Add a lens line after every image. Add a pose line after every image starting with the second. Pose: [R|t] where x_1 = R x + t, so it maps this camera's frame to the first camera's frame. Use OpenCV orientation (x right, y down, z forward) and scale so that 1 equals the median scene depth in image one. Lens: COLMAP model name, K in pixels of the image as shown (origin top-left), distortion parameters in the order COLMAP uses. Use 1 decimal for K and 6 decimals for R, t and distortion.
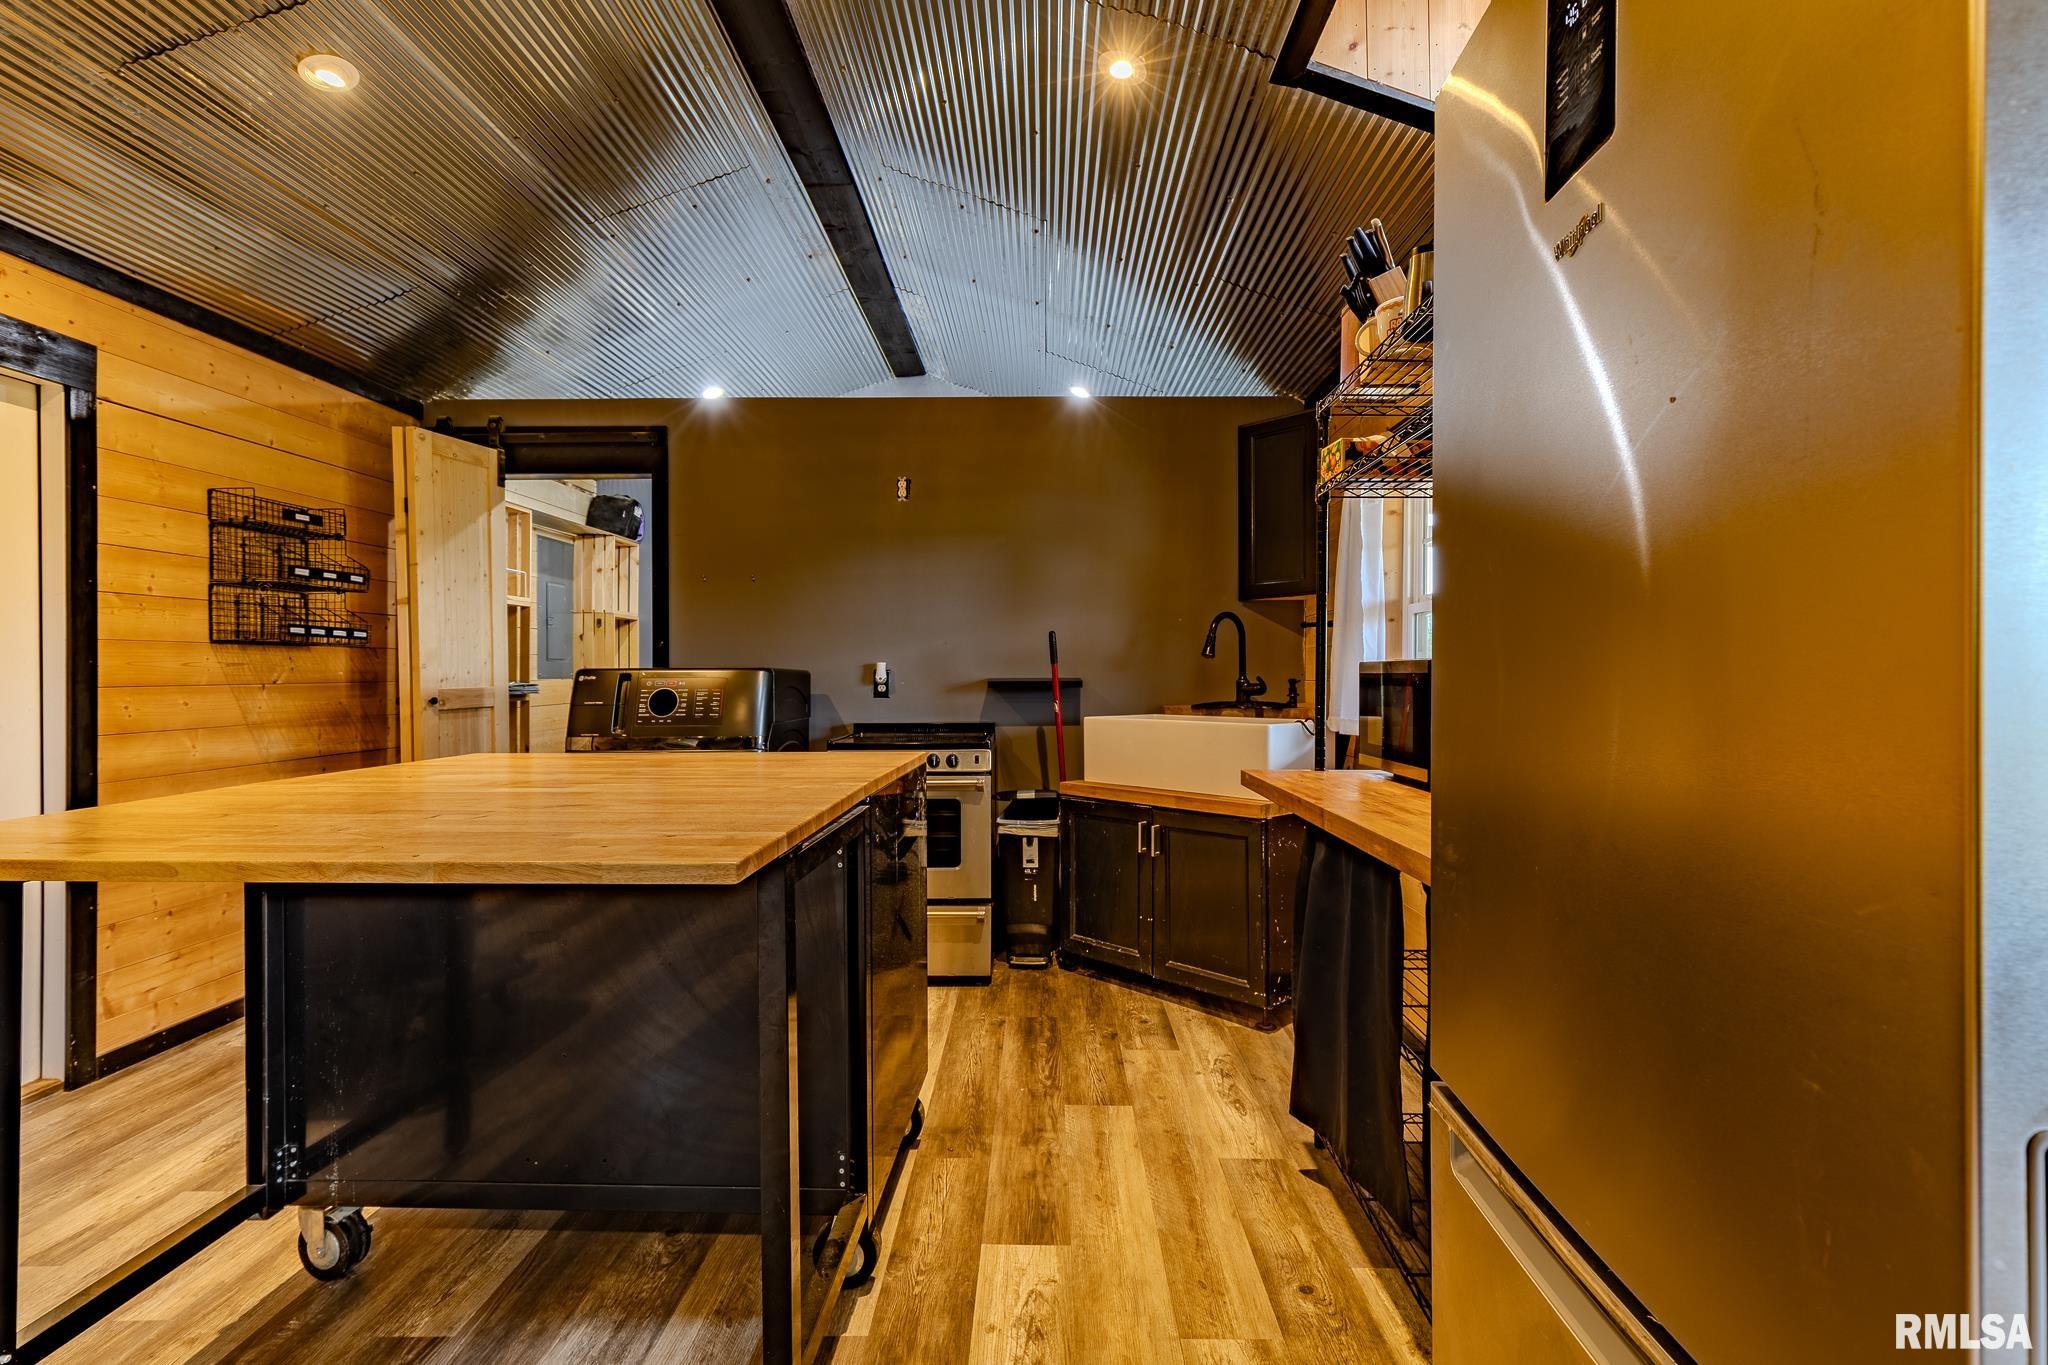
lens RADIAL K [[923.6, 0, 1024.0], [0, 923.6, 682.5], [0, 0, 1]] dist [-0.007963, -0.000640]
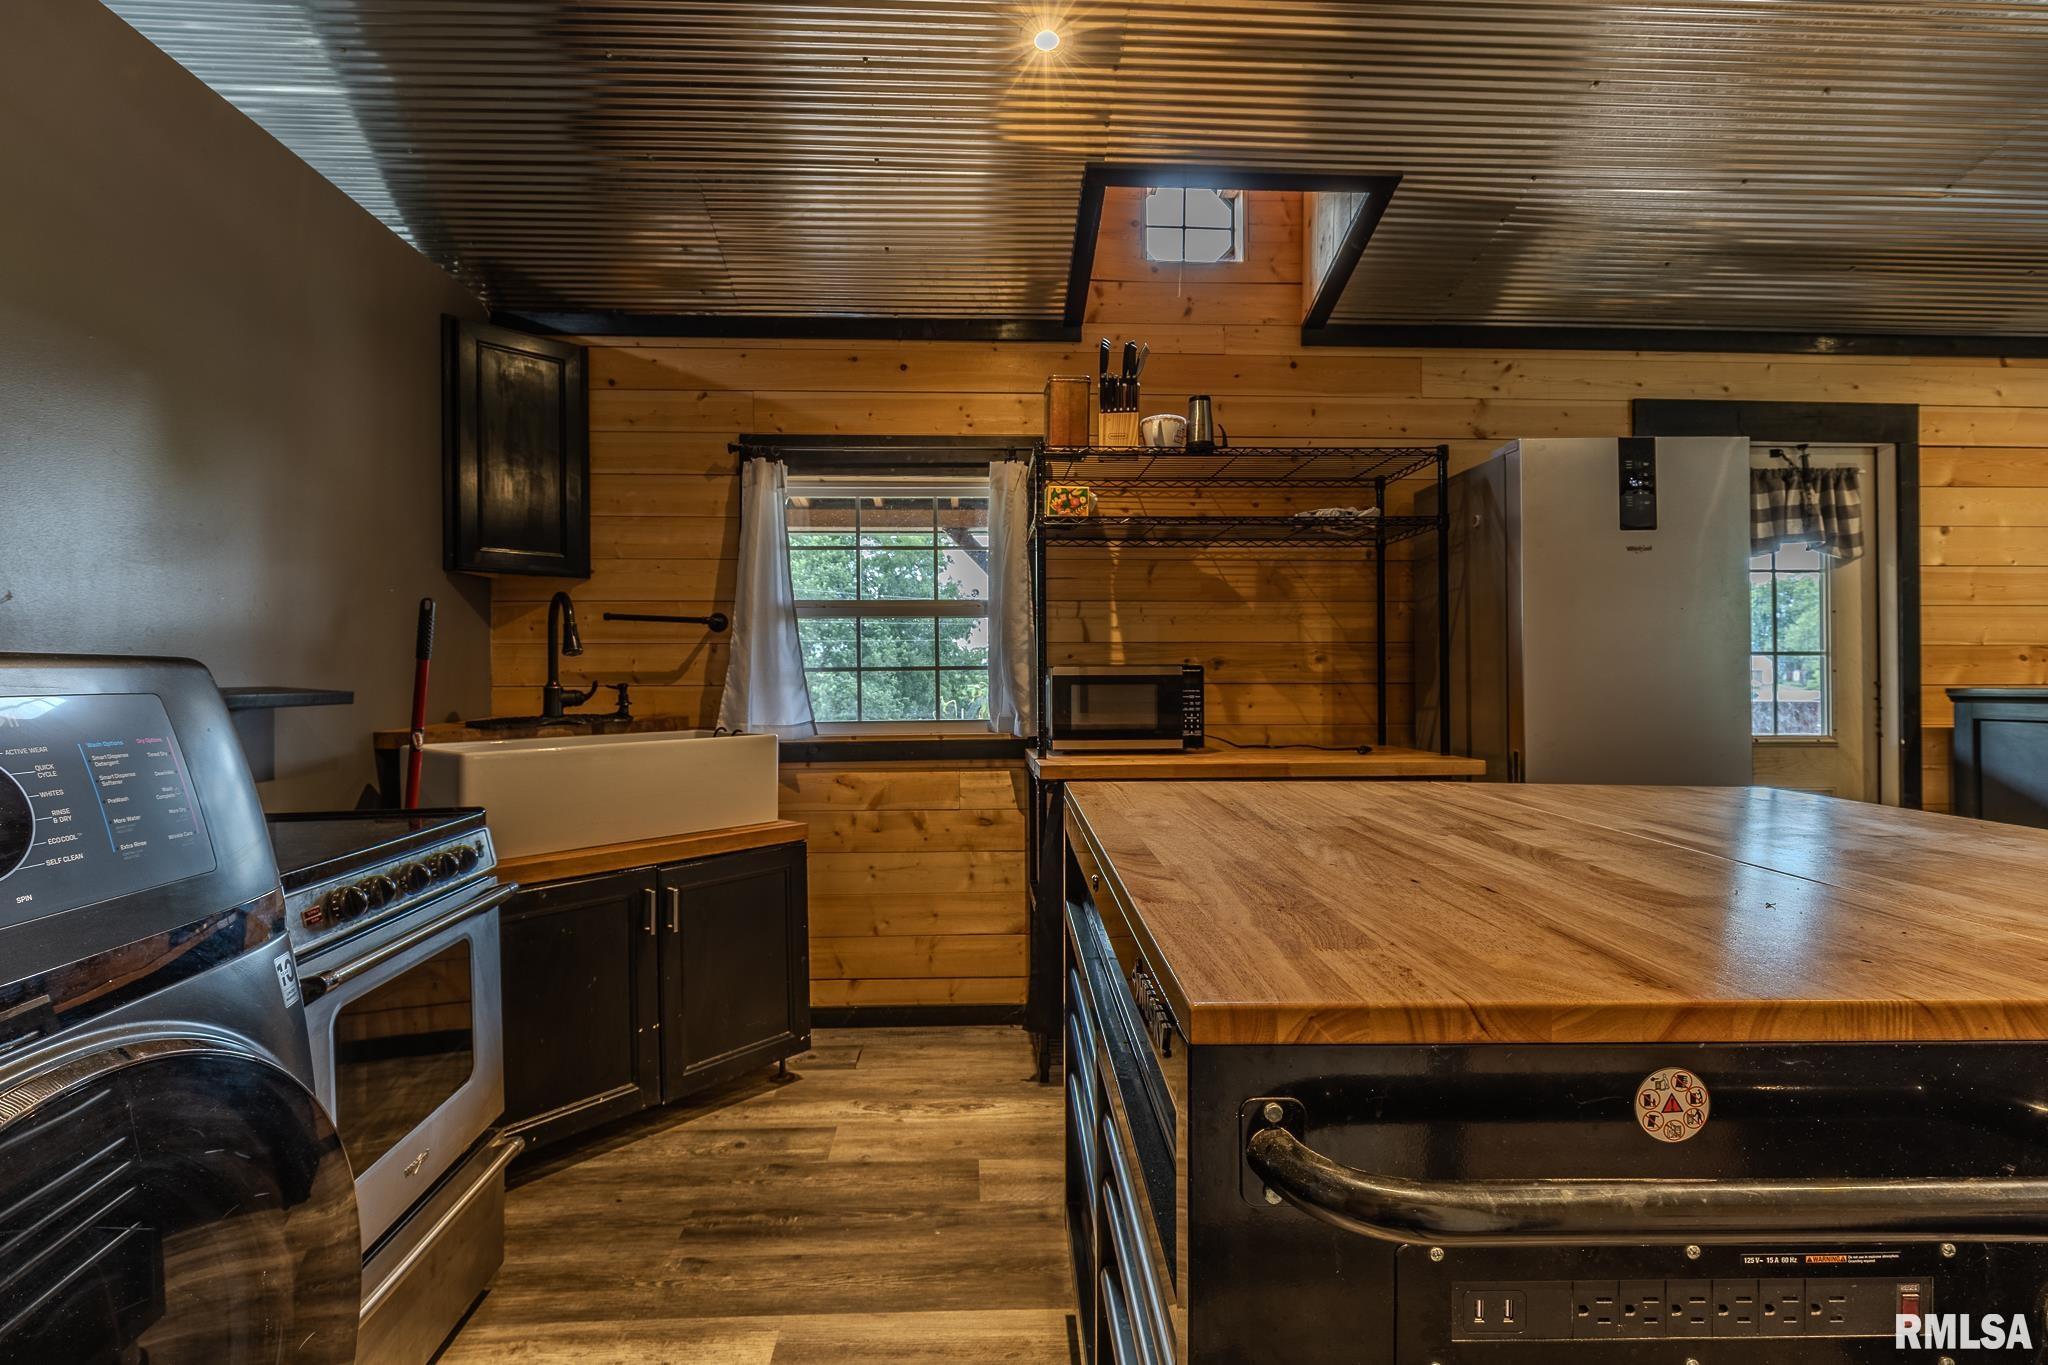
lens RADIAL K [[923.6, 0, 1024.0], [0, 923.6, 682.5], [0, 0, 1]] dist [-0.007963, -0.000640]
pose [[-0.075605, 0.003218, 0.997133, -0.640889], [0.013192, 0.999911, -0.002226, -0.001570], [-0.997051, 0.012986, -0.075640, 0.835091]]
